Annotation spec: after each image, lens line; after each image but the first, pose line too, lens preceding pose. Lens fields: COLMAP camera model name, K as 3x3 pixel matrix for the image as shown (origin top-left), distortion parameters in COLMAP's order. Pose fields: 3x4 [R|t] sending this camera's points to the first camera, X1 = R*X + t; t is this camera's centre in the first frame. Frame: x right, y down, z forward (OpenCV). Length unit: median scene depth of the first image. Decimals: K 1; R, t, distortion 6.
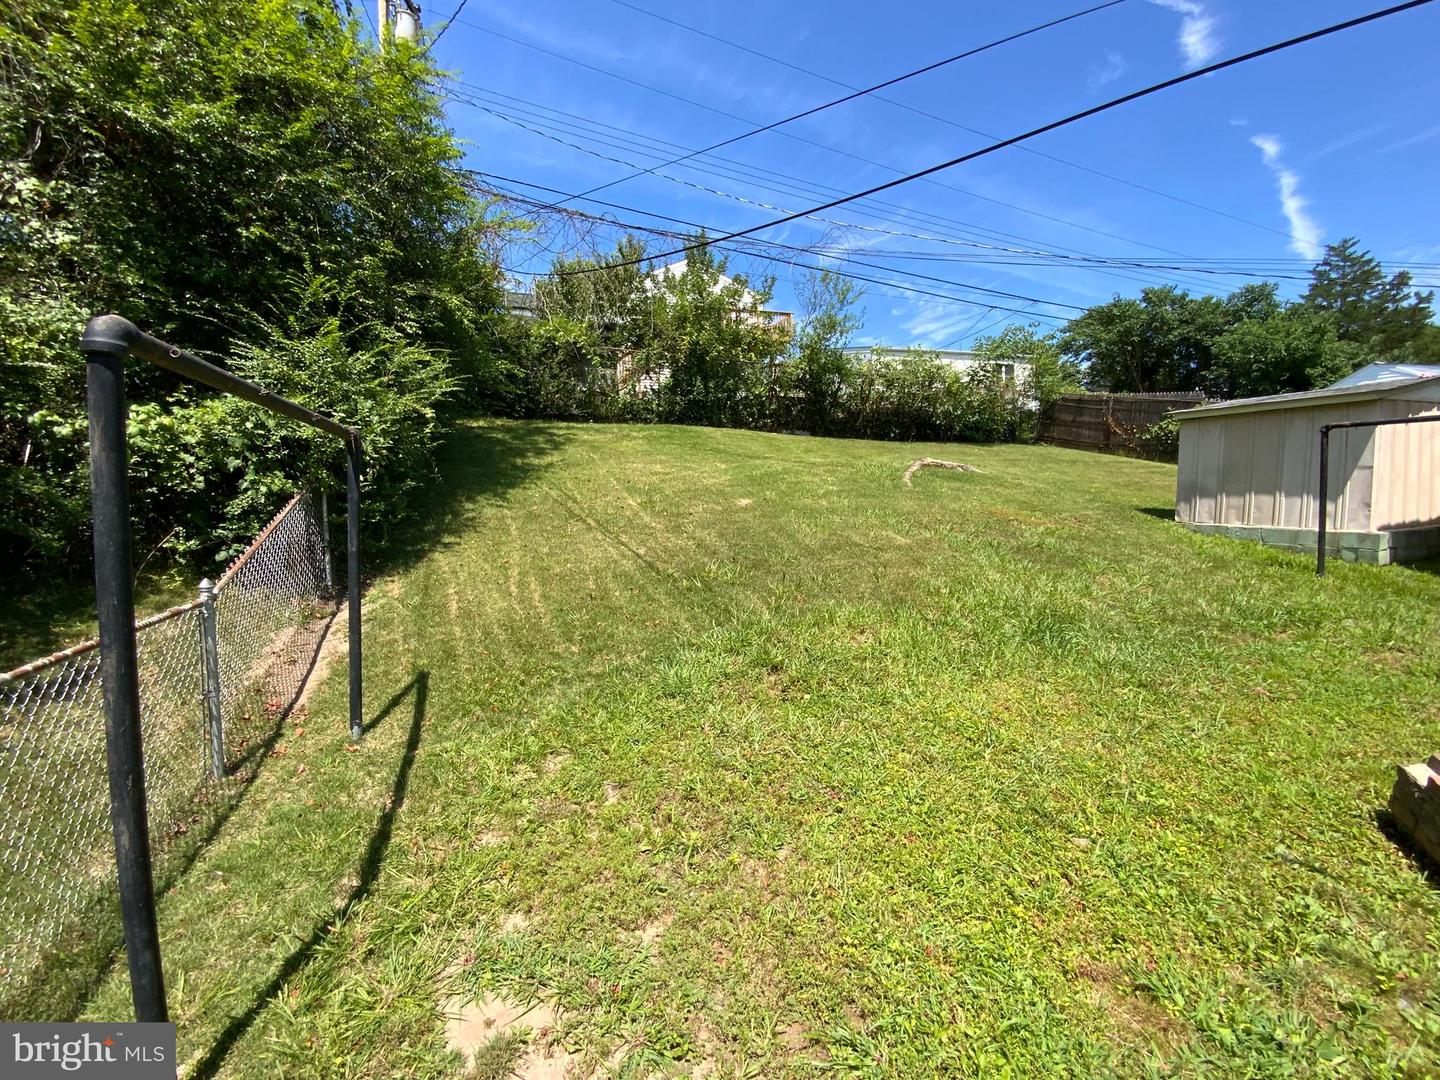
lens RADIAL K [[578.9, 0, 720.0], [0, 578.9, 540.0], [0, 0, 1]] dist [0.015976, -0.017311]
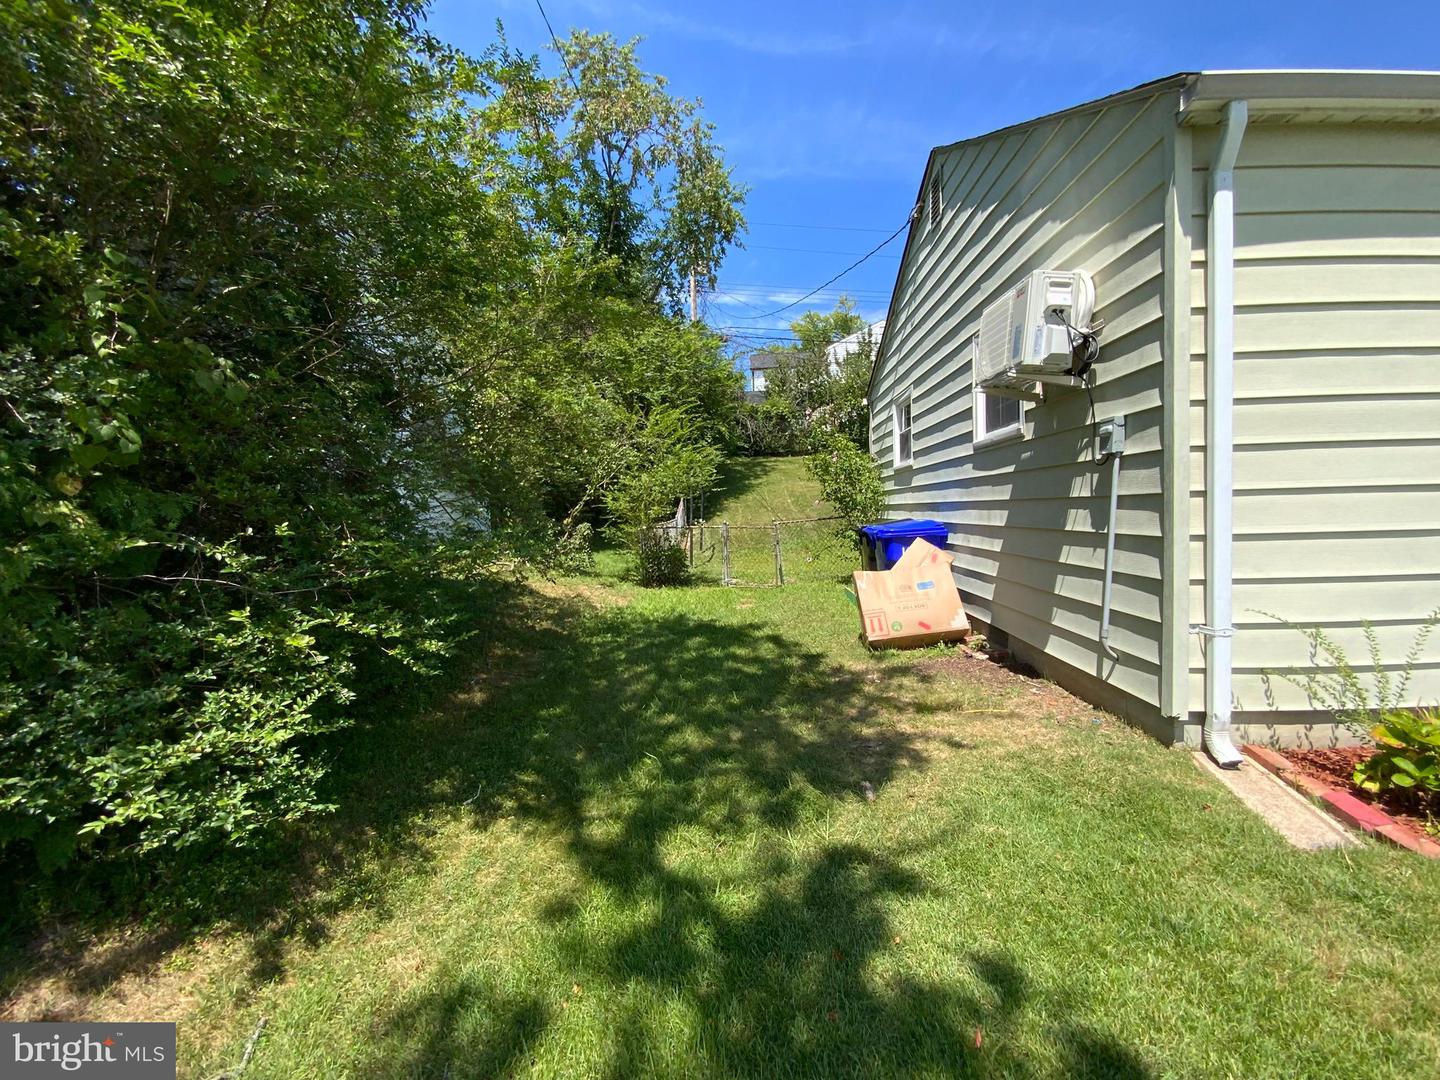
lens RADIAL K [[578.9, 0, 720.0], [0, 578.9, 540.0], [0, 0, 1]] dist [0.015976, -0.017311]
pose [[0.915996, 0.024273, -0.400452, 0.367312], [-0.026018, 0.999661, 0.001081, 0.067577], [0.400342, 0.009429, 0.916317, -0.863644]]
